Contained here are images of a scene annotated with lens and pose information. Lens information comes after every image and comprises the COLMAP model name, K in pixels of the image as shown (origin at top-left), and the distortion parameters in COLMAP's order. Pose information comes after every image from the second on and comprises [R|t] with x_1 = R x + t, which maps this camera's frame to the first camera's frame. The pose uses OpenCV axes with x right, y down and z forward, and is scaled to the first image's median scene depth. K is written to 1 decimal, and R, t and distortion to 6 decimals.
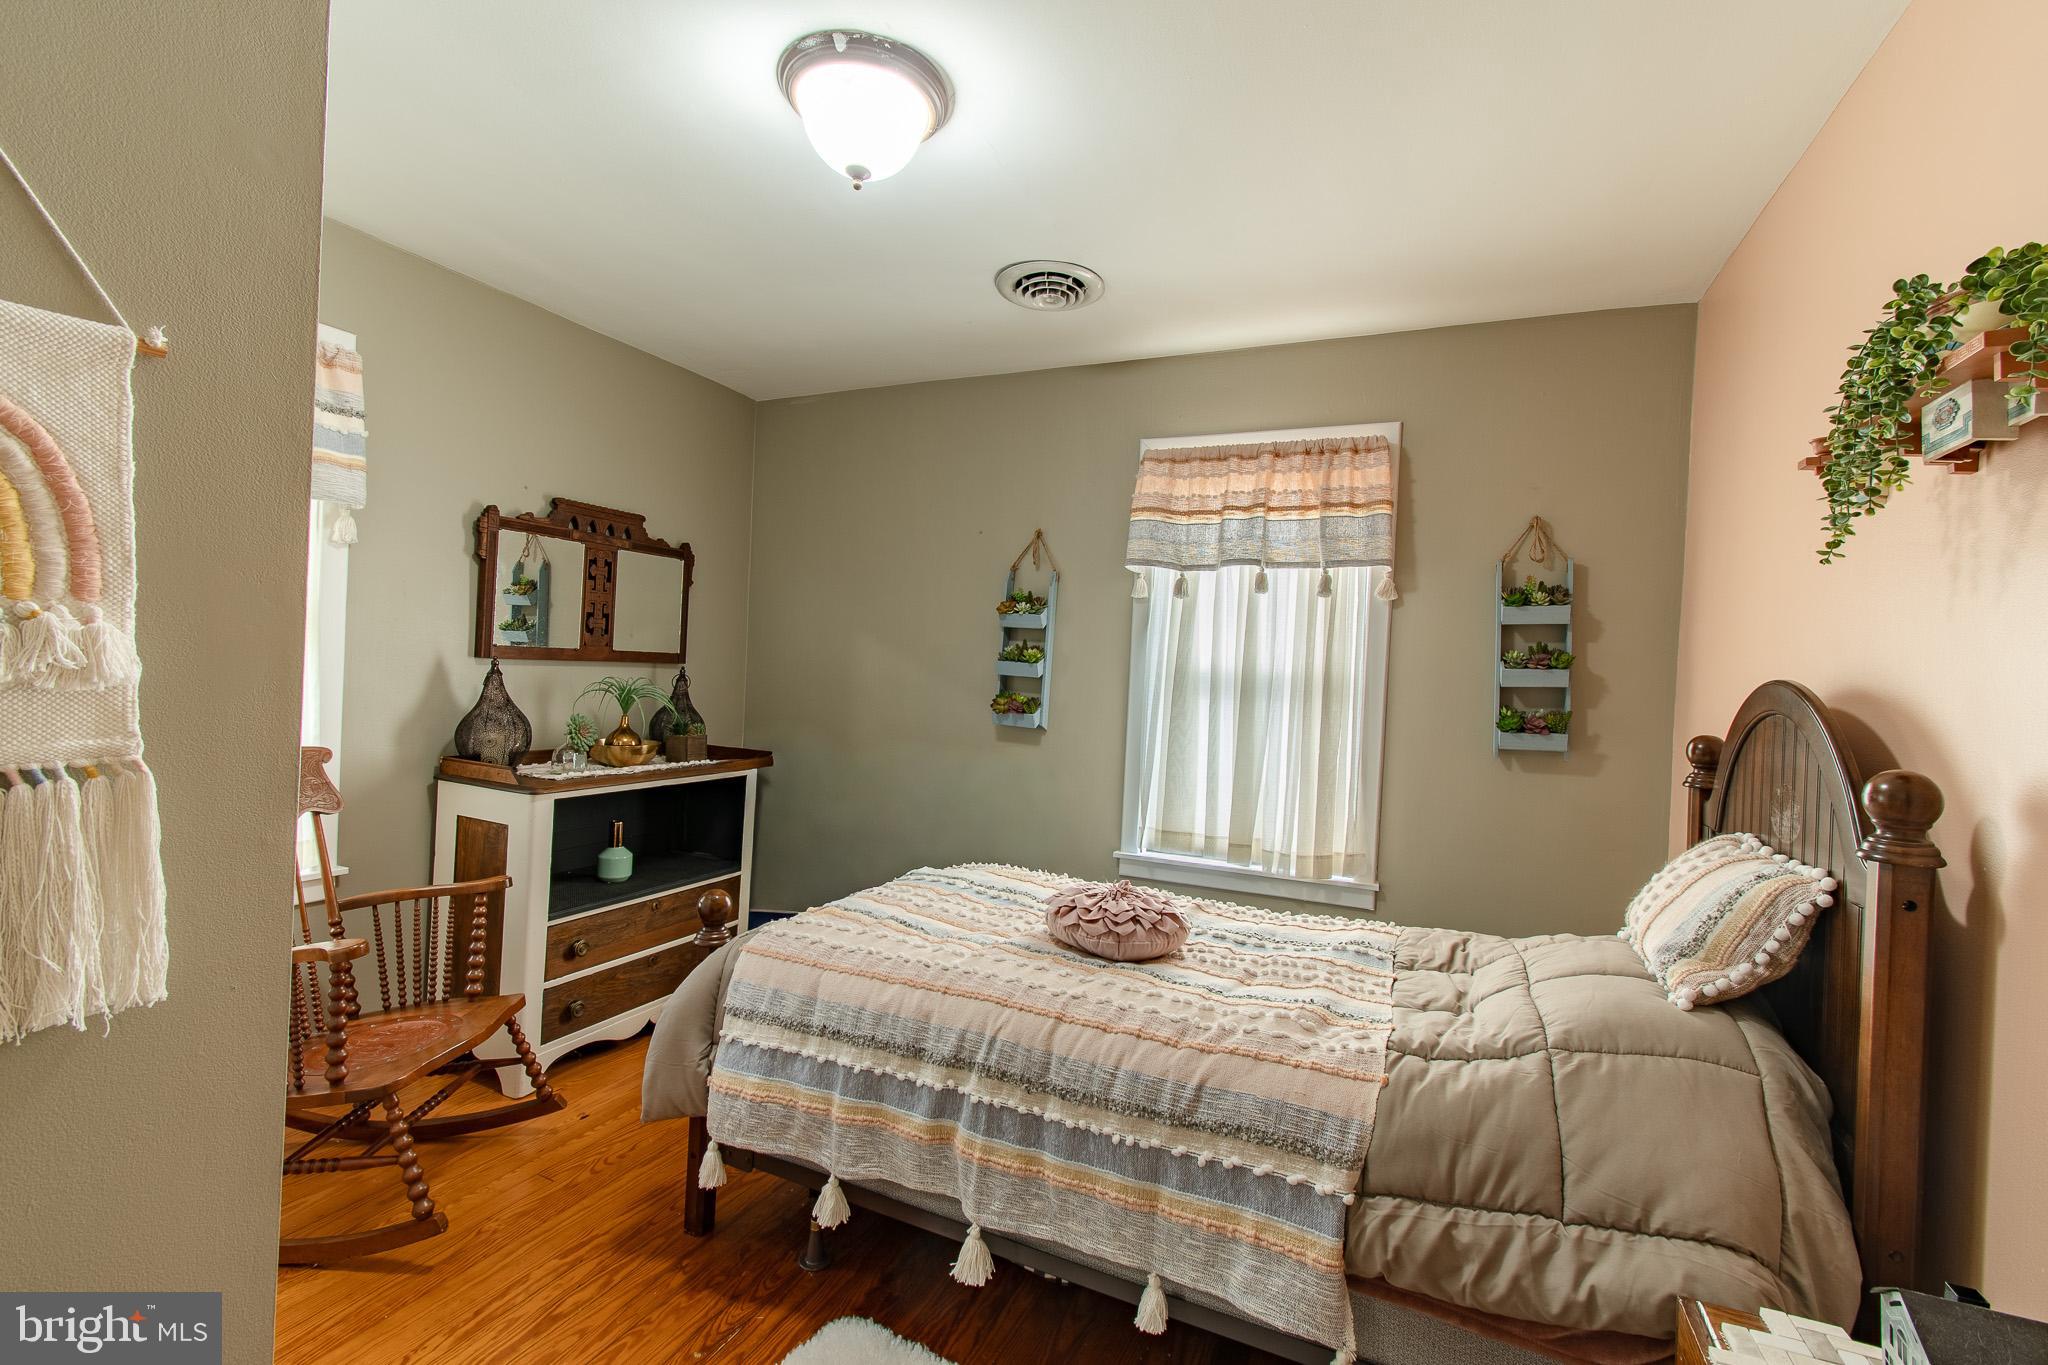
lens RADIAL K [[903.8, 0, 1024.7], [0, 903.8, 680.1], [0, 0, 1]] dist [0.003676, -0.002740]
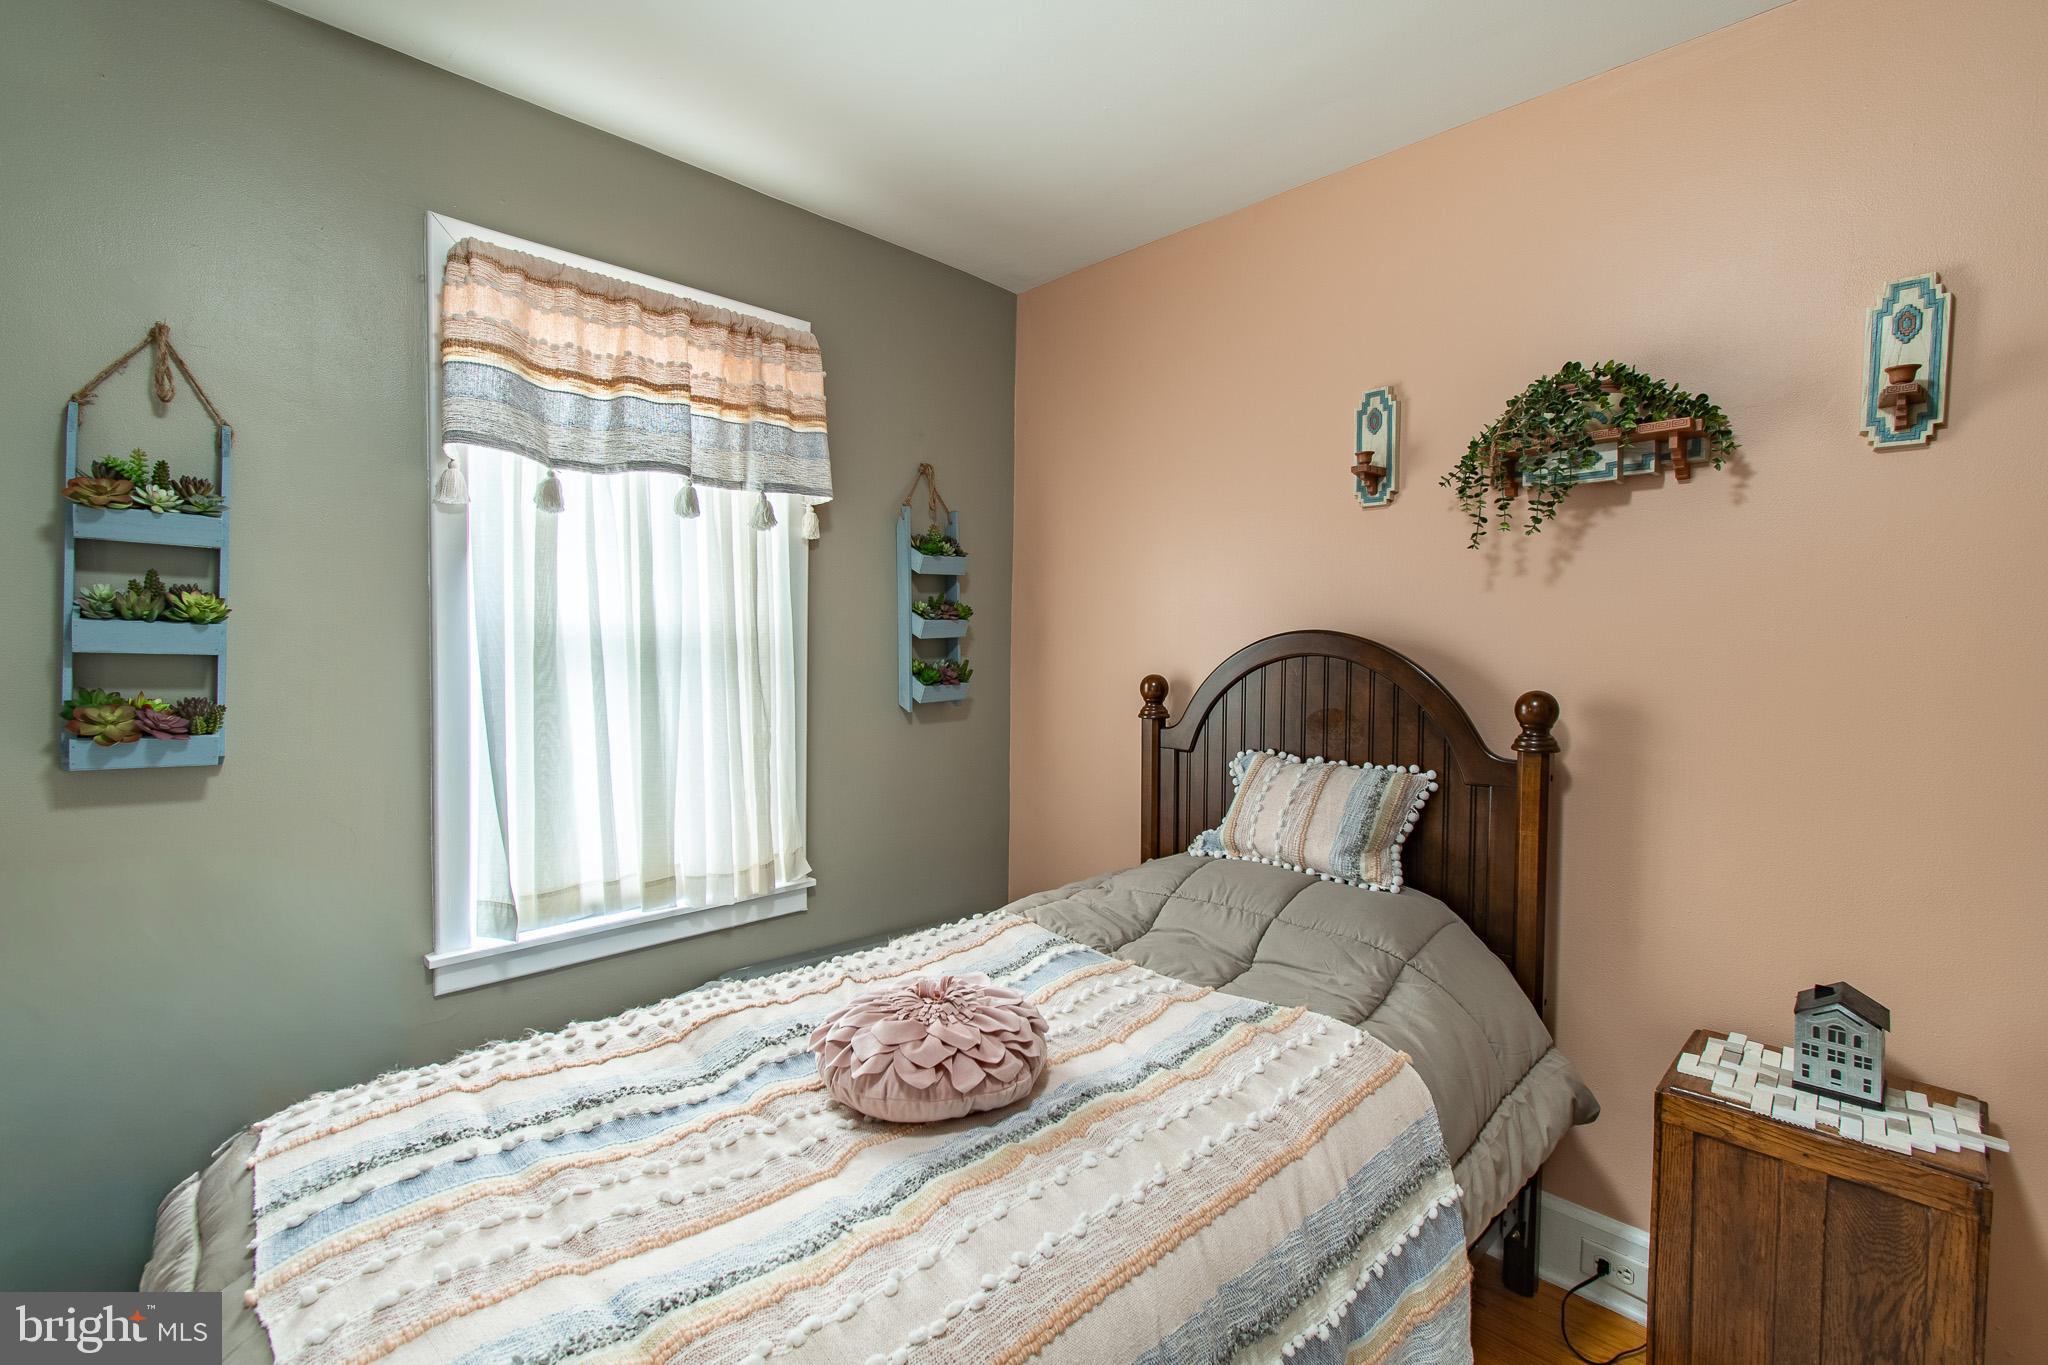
lens RADIAL K [[903.8, 0, 1024.1], [0, 903.8, 675.0], [0, 0, 1]] dist [0.003676, -0.002740]
pose [[0.348692, -0.080613, 0.933764, -0.303300], [0.013871, 0.996629, 0.080860, -0.026981], [-0.937135, -0.015243, 0.348635, 0.501842]]
